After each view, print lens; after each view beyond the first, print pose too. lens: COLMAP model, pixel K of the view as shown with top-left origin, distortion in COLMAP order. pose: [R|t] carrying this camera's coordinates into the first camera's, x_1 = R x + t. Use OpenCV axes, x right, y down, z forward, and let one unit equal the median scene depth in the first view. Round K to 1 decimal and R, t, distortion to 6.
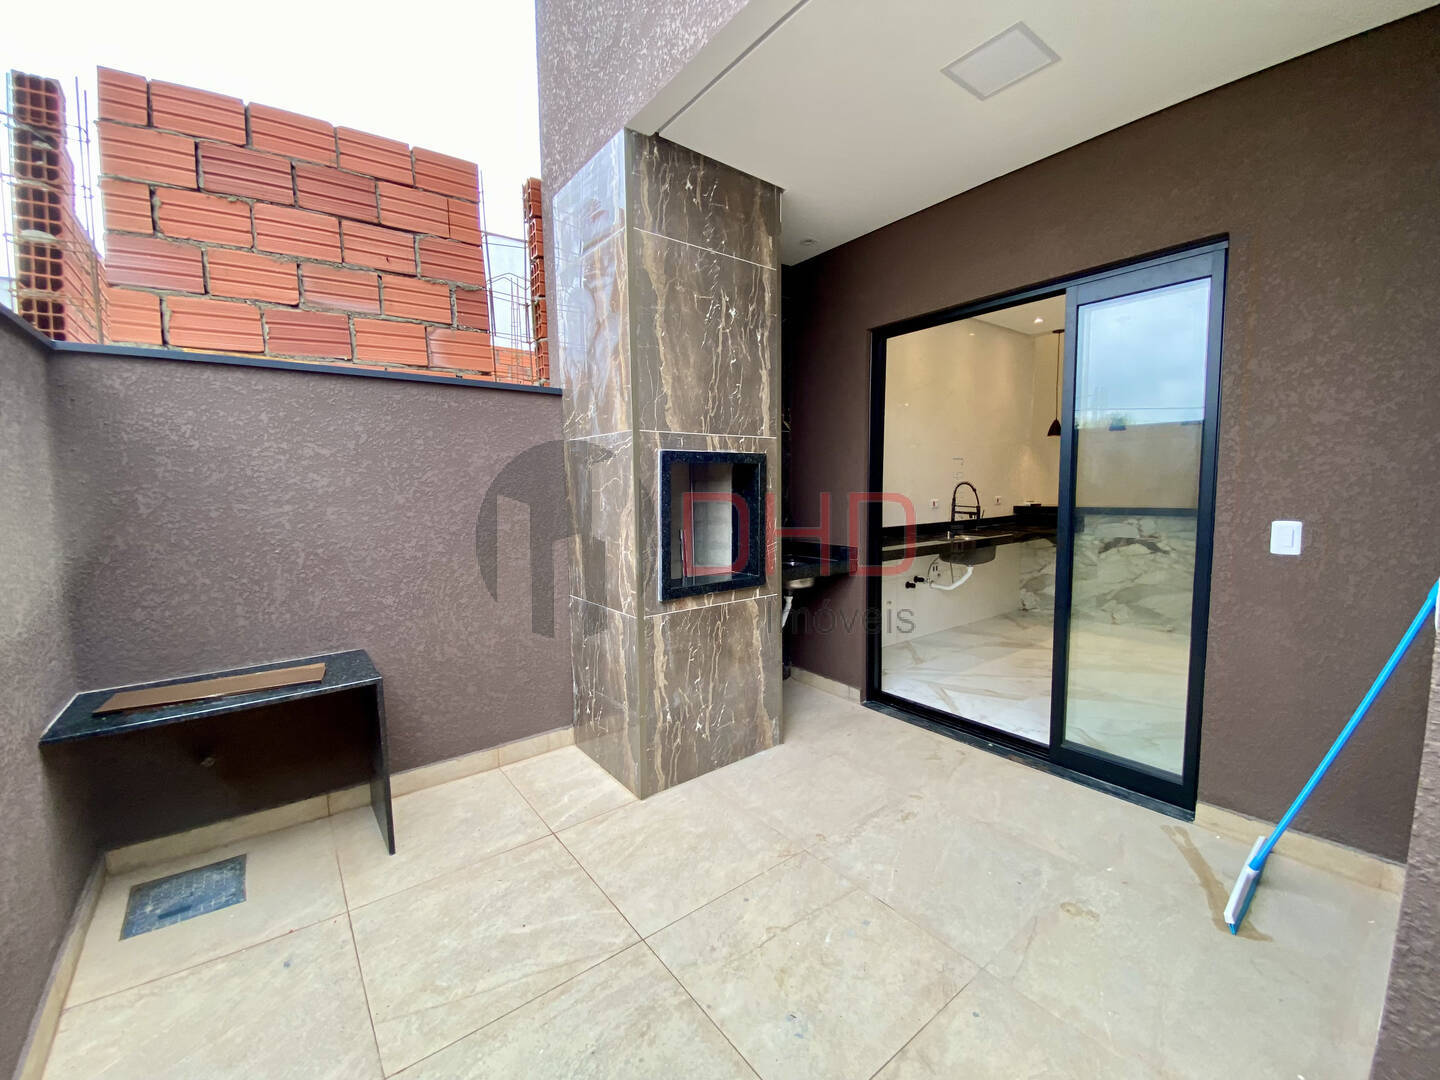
lens RADIAL K [[577.1, 0, 723.2], [0, 577.1, 537.5], [0, 0, 1]] dist [0.018773, -0.020069]
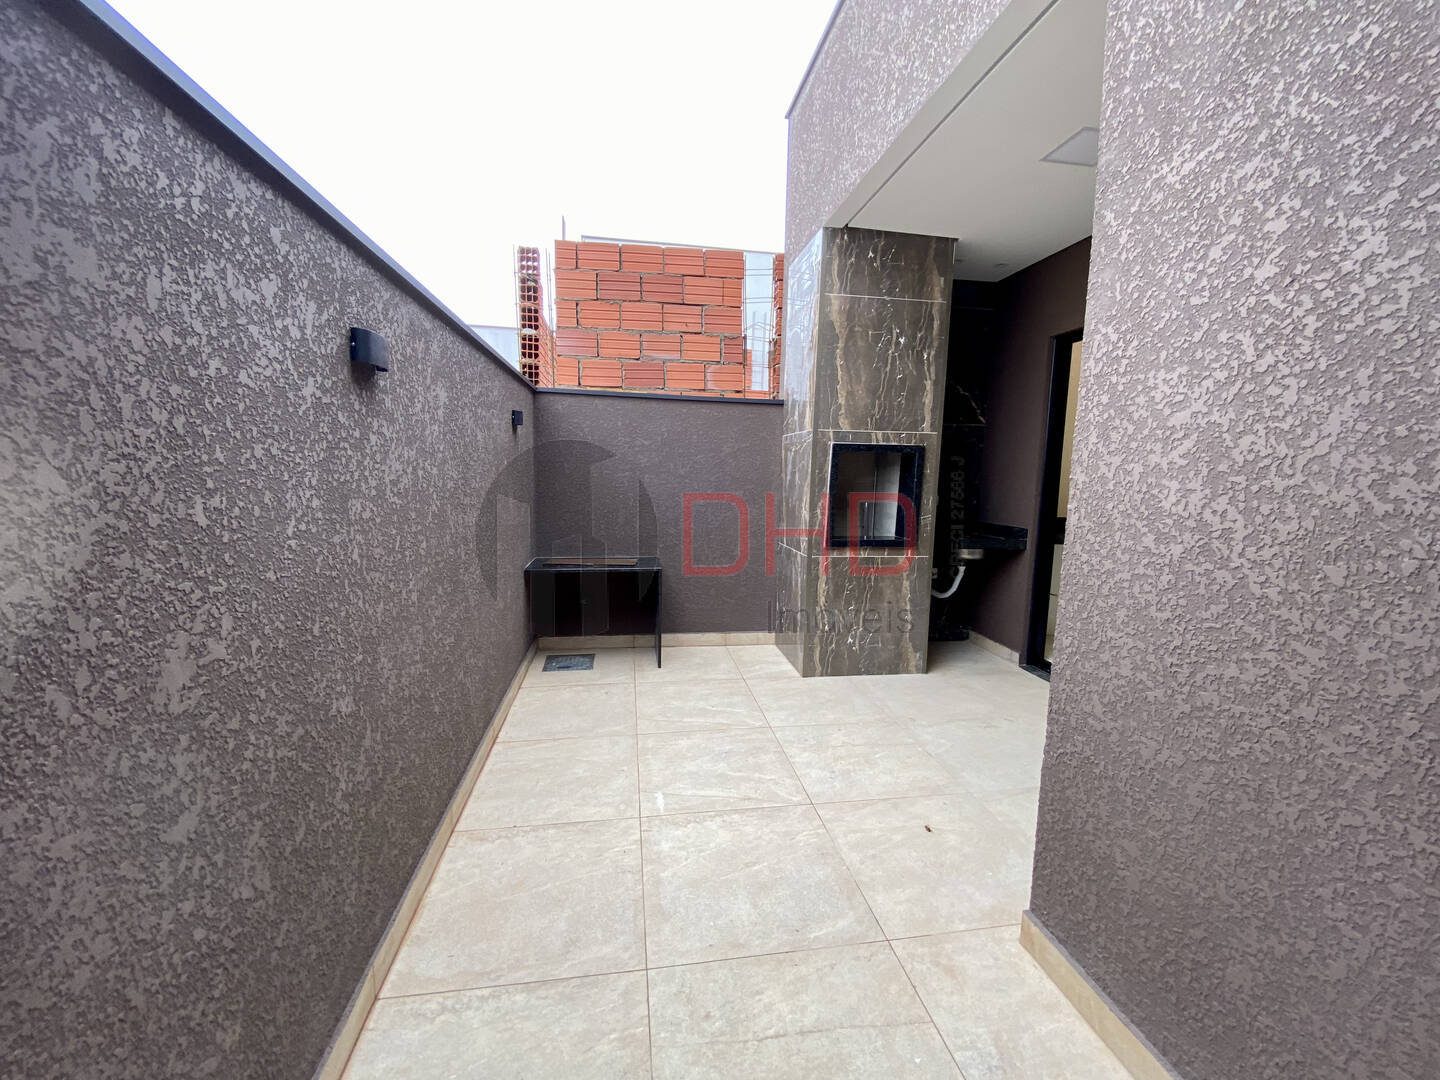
lens RADIAL K [[577.1, 0, 723.2], [0, 577.1, 537.5], [0, 0, 1]] dist [0.018773, -0.020069]
pose [[0.876406, 0.084934, -0.474023, 0.344810], [-0.075931, 0.996383, 0.038142, 0.049925], [0.475549, 0.002565, 0.879686, -0.397838]]
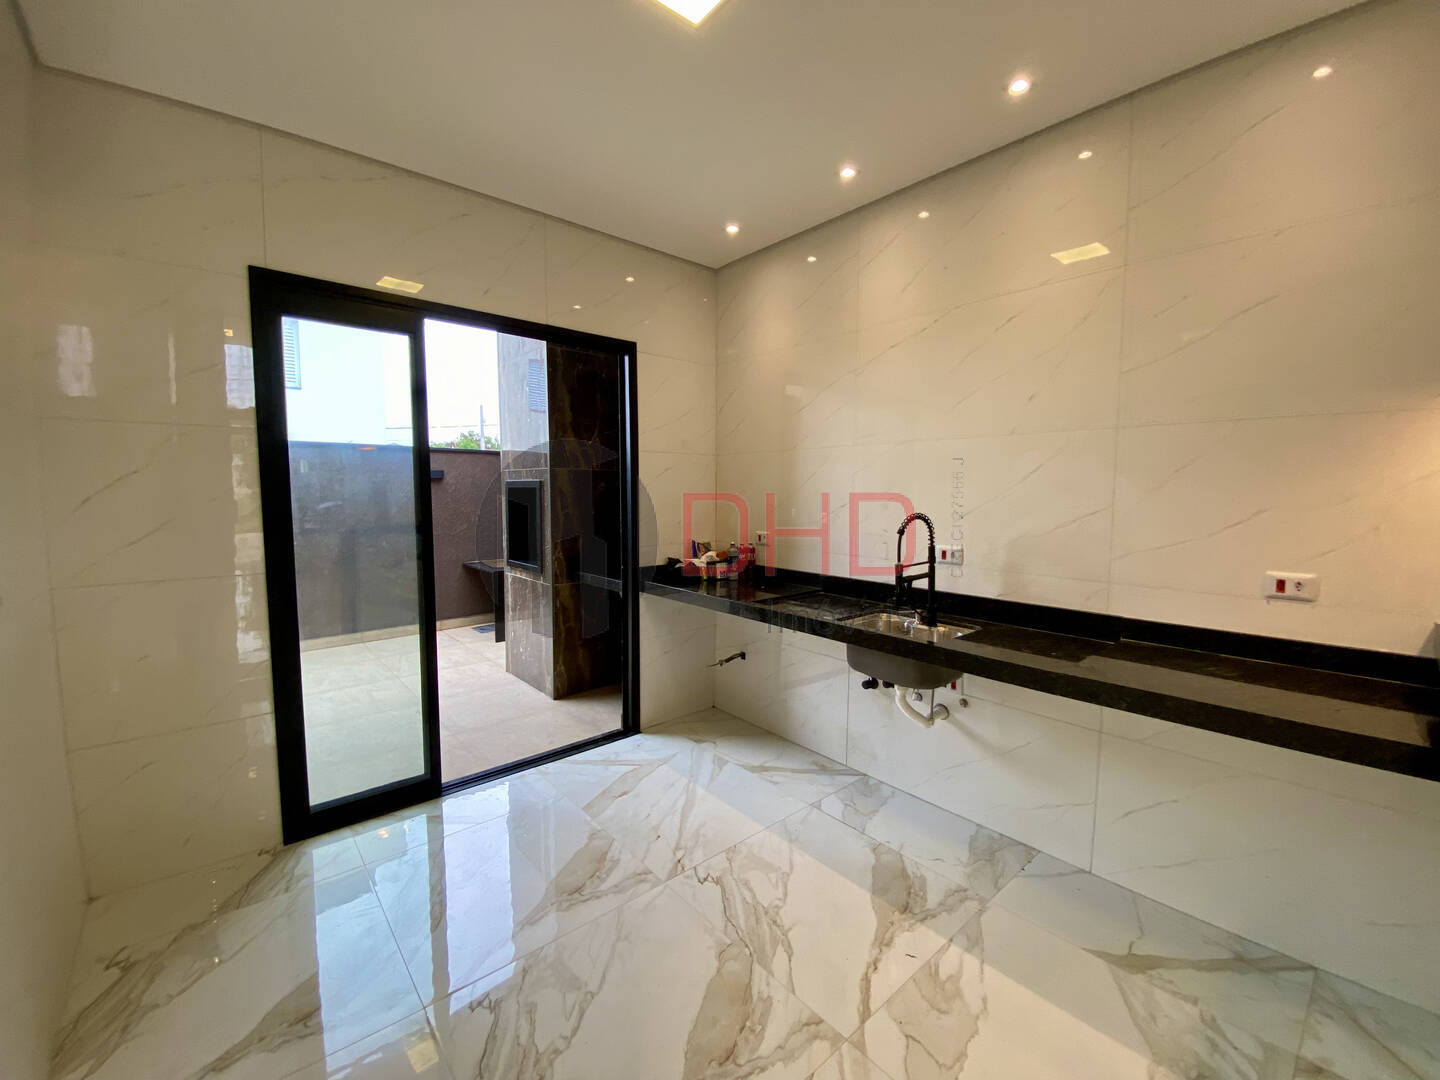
lens RADIAL K [[577.1, 0, 723.2], [0, 577.1, 537.5], [0, 0, 1]] dist [0.018773, -0.020069]
pose [[0.075104, 0.094727, -0.992666, 1.676886], [-0.107062, 0.990489, 0.086419, -0.195725], [0.991412, 0.099787, 0.084531, 1.475947]]
